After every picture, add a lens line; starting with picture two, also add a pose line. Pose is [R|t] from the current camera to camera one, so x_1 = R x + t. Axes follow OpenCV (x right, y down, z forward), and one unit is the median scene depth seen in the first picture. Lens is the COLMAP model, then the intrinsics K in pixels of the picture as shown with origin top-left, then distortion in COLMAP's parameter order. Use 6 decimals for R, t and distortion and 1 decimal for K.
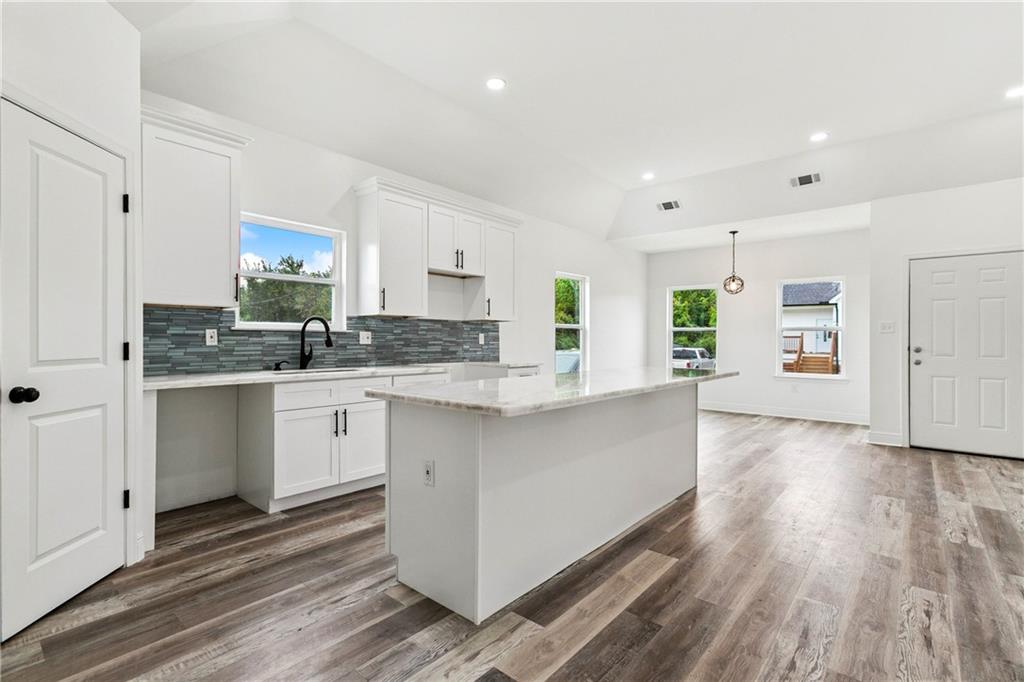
lens RADIAL K [[468.5, 0, 519.7], [0, 468.5, 344.8], [0, 0, 1]] dist [-0.002034, 0.007323]
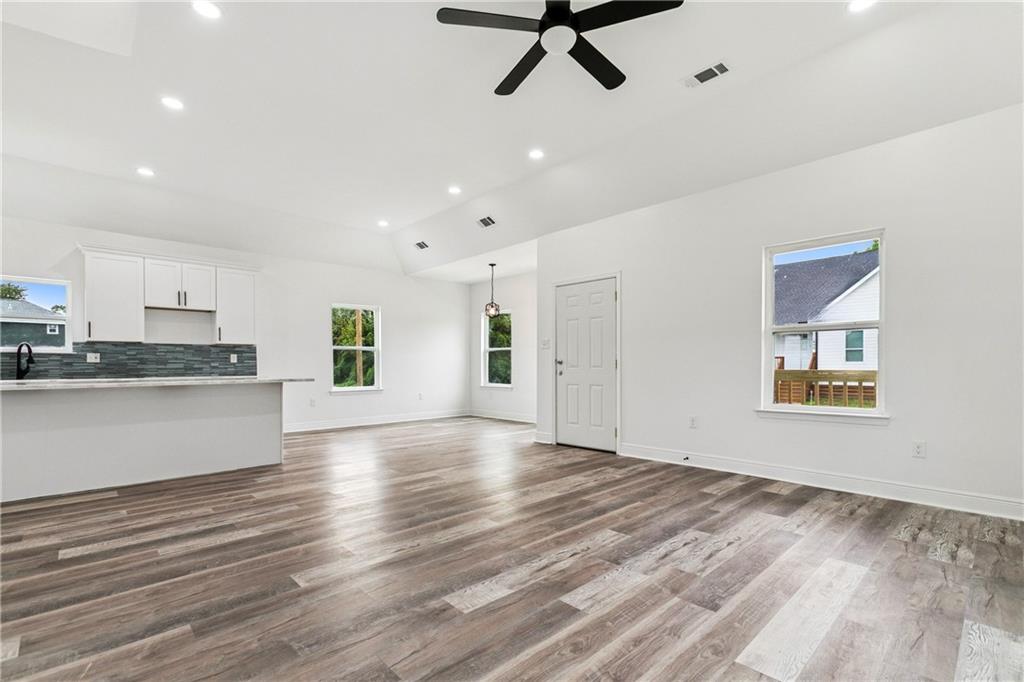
lens RADIAL K [[468.5, 0, 528.8], [0, 468.5, 361.1], [0, 0, 1]] dist [-0.002034, 0.007323]
pose [[0.994112, -0.013511, -0.107516, 1.059761], [0.011446, 0.999739, -0.019796, 0.035957], [0.107755, 0.018448, 0.994006, -0.223267]]
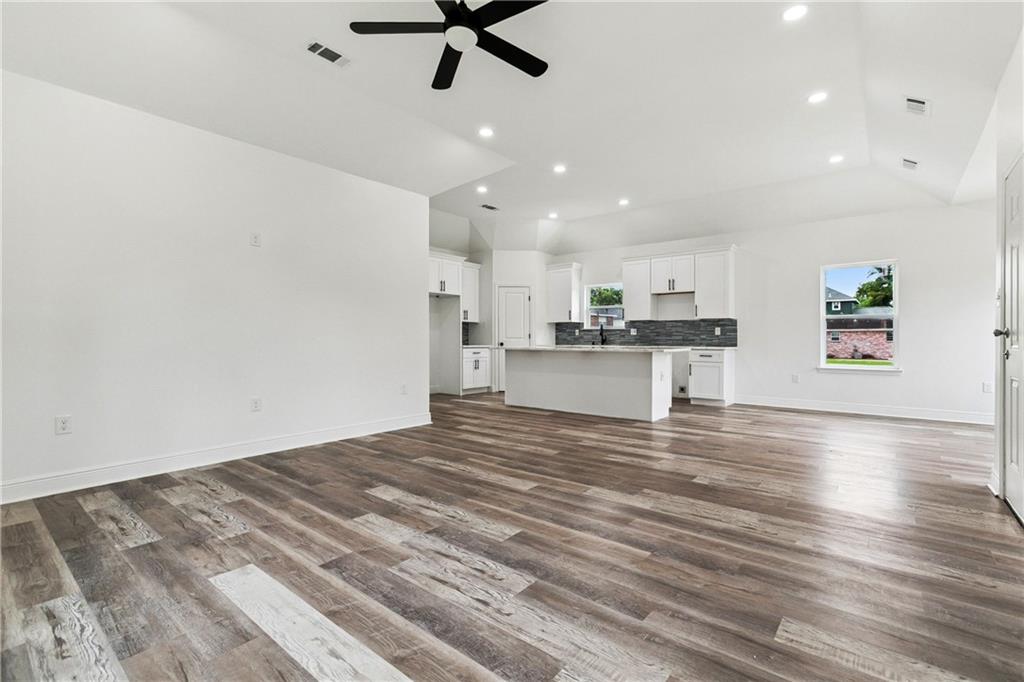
lens RADIAL K [[468.5, 0, 510.8], [0, 468.5, 344.8], [0, 0, 1]] dist [-0.002034, 0.007323]
pose [[-0.002026, 0.008227, -0.999964, 1.685948], [-0.012589, 0.999887, 0.008252, 0.030999], [0.999919, 0.012606, -0.001922, 0.458243]]
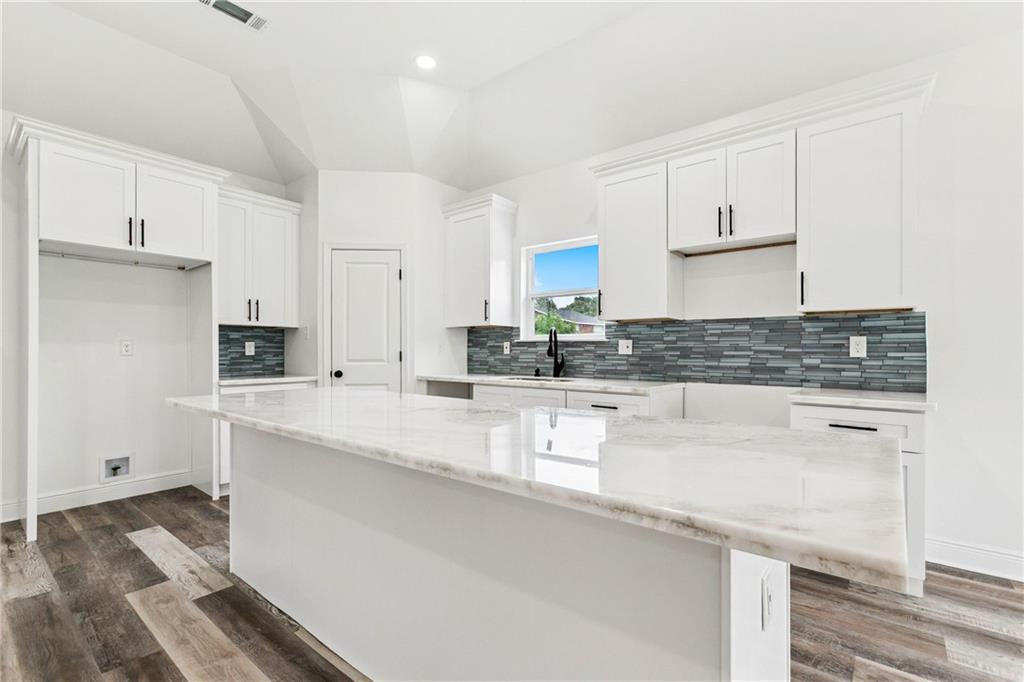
lens RADIAL K [[468.5, 0, 517.3], [0, 468.5, 347.6], [0, 0, 1]] dist [-0.002034, 0.007323]
pose [[0.020867, -0.007335, -0.999755, 0.528744], [-0.009679, 0.999925, -0.007538, -0.005345], [0.999735, 0.009834, 0.020795, 0.764460]]
